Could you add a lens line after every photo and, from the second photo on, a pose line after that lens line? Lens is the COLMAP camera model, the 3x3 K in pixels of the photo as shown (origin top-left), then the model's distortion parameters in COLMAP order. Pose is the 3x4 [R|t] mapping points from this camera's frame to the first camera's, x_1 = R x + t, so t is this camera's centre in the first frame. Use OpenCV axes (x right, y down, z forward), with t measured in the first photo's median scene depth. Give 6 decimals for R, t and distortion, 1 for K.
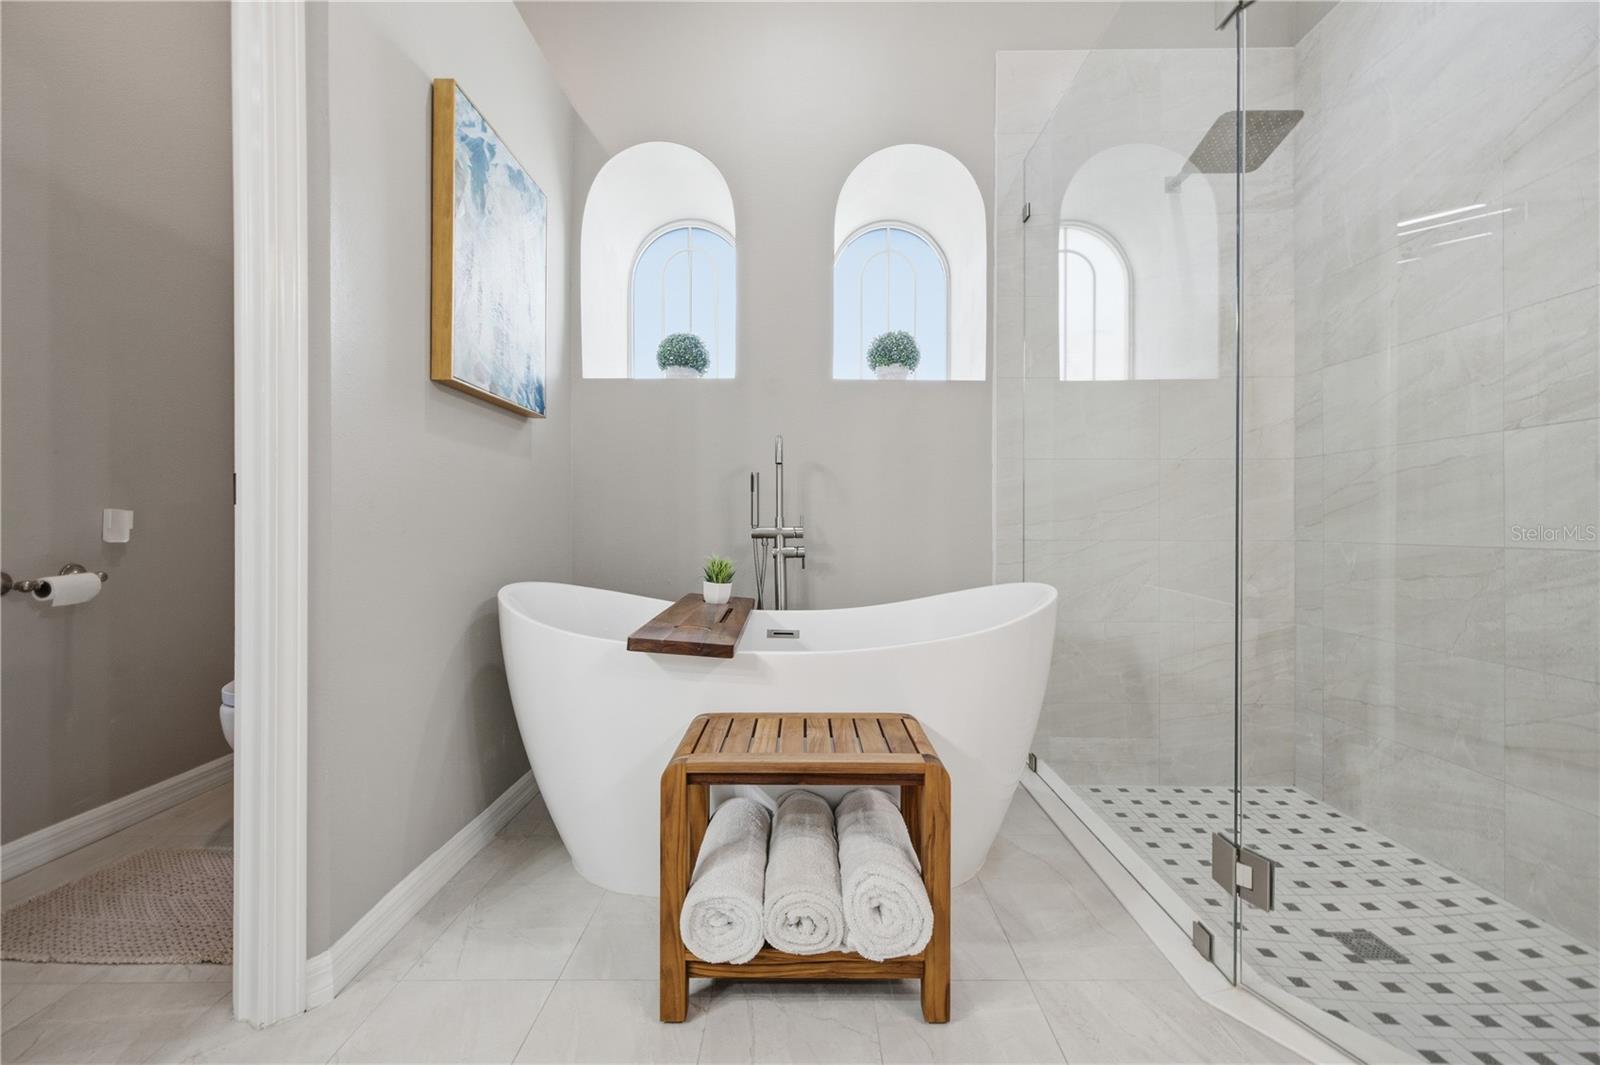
lens RADIAL K [[676.9, 0, 800.7], [0, 676.9, 527.0], [0, 0, 1]] dist [0.002399, 0.000110]
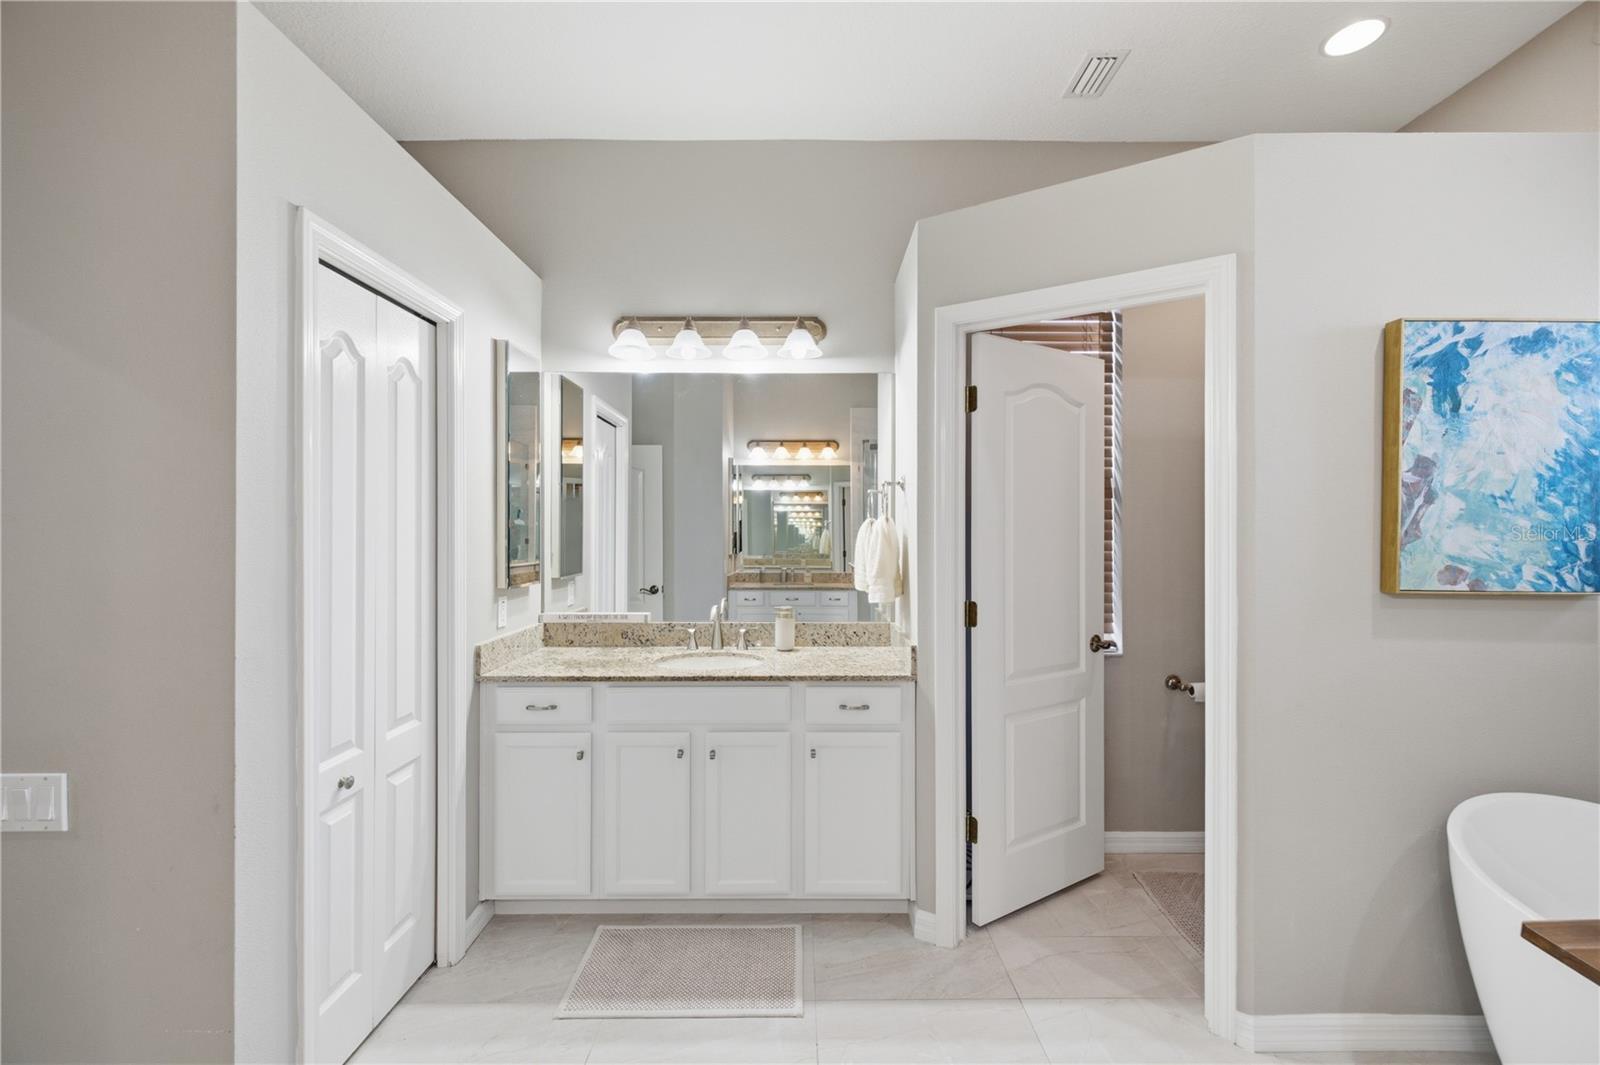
lens RADIAL K [[676.9, 0, 802.0], [0, 676.9, 527.9], [0, 0, 1]] dist [0.002399, 0.000110]
pose [[0.002743, 0.002666, -0.999993, 0.628238], [0.000306, 0.999996, 0.002667, -0.353773], [0.999996, -0.000314, 0.002743, 0.035888]]
